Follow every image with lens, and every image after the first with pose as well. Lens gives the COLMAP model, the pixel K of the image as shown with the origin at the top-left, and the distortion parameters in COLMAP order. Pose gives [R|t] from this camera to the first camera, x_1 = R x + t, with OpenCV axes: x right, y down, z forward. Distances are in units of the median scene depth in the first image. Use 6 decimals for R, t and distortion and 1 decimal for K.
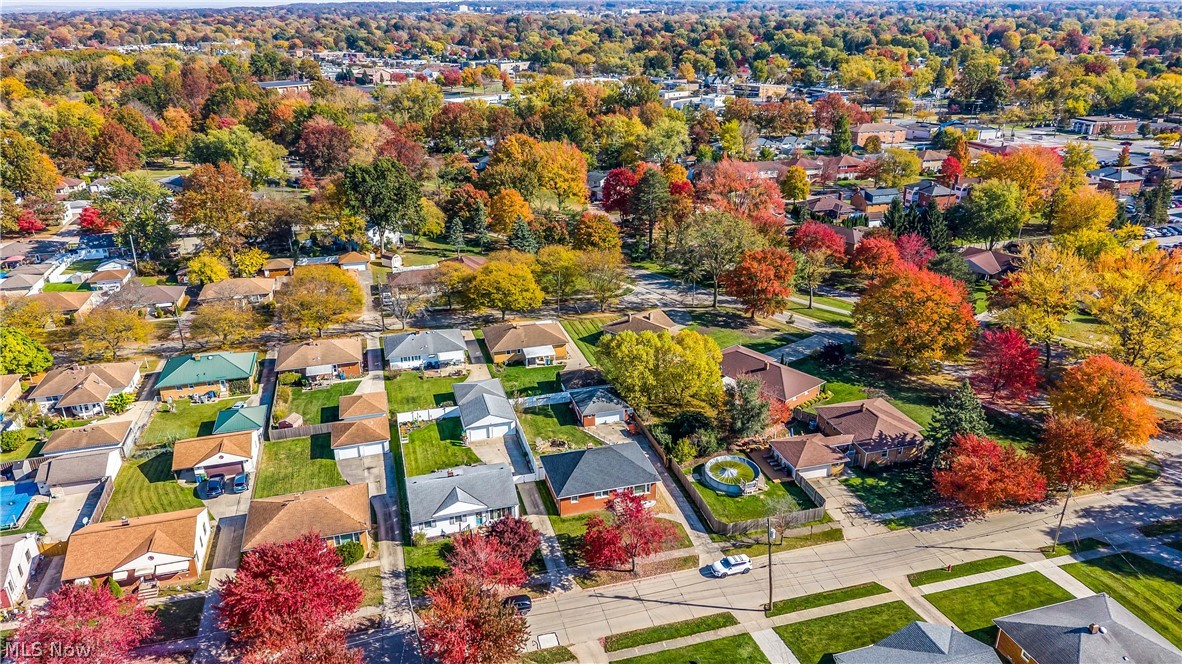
lens RADIAL K [[793.7, 0, 591.0], [0, 793.7, 332.0], [0, 0, 1]] dist [0.076947, -0.094412]
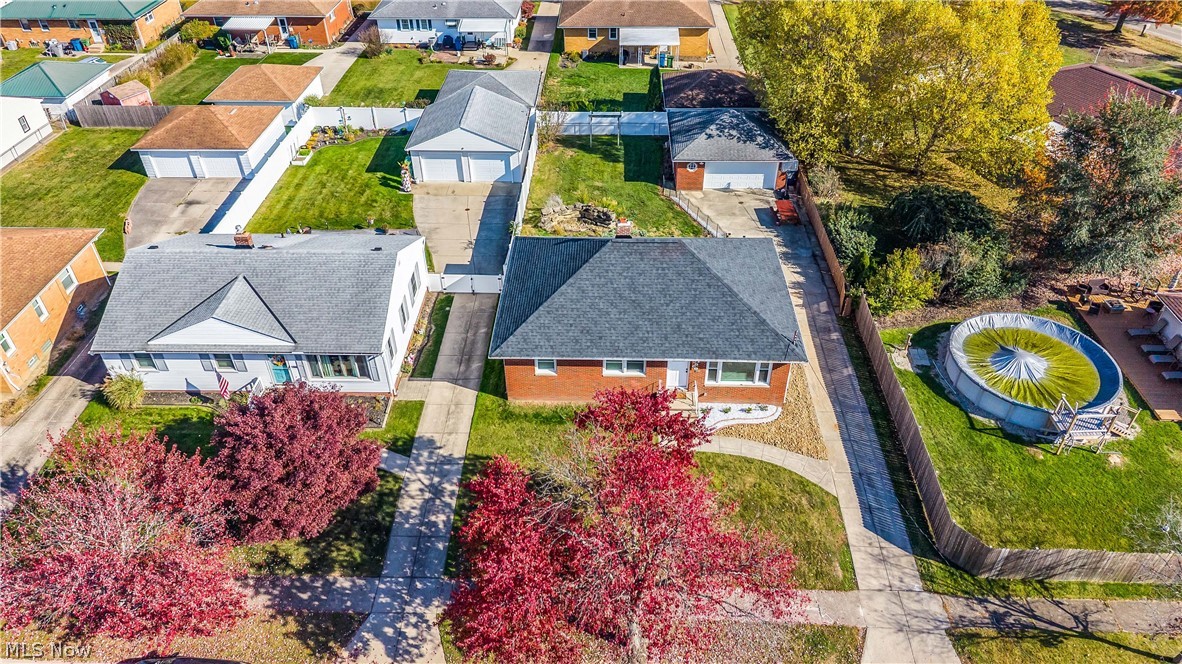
lens RADIAL K [[793.7, 0, 591.0], [0, 793.7, 332.0], [0, 0, 1]] dist [0.076947, -0.094412]
pose [[0.951474, 0.184974, -0.245929, 0.073048], [-0.112425, 0.952881, 0.281743, 0.079191], [0.286456, -0.240422, 0.927437, 0.583838]]
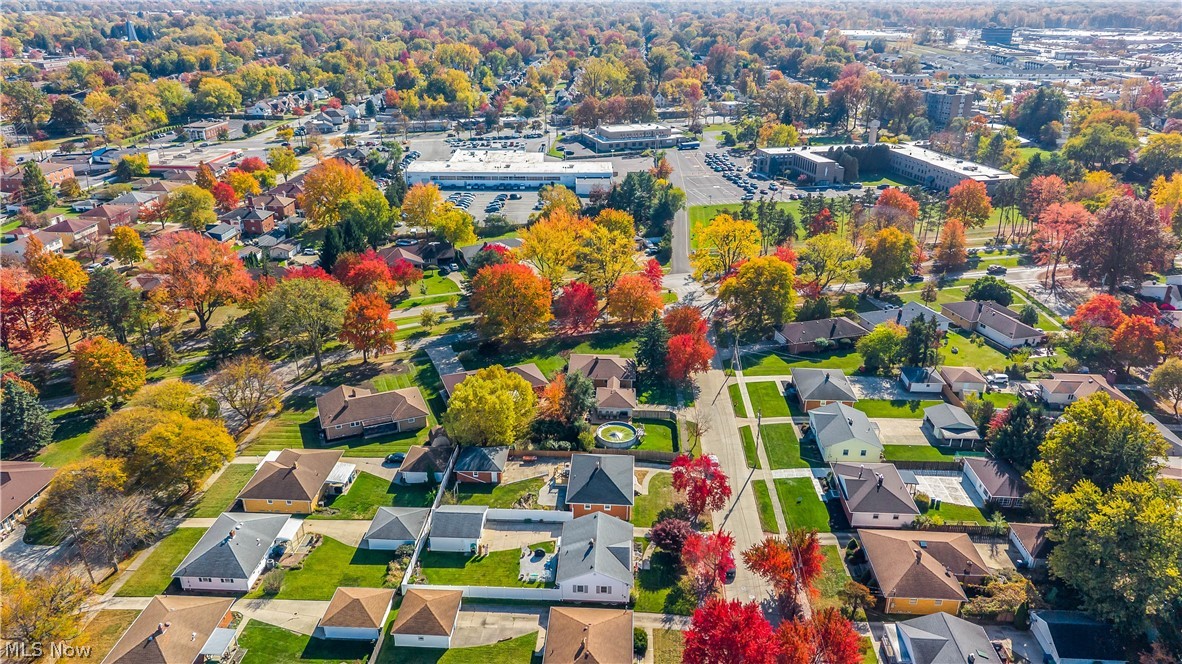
lens RADIAL K [[793.7, 0, 591.0], [0, 793.7, 332.0], [0, 0, 1]] dist [0.076947, -0.094412]
pose [[0.330763, -0.367164, 0.869360, -0.878306], [0.352675, 0.902557, 0.247003, -0.304283], [-0.875338, 0.224901, 0.428022, 0.399106]]
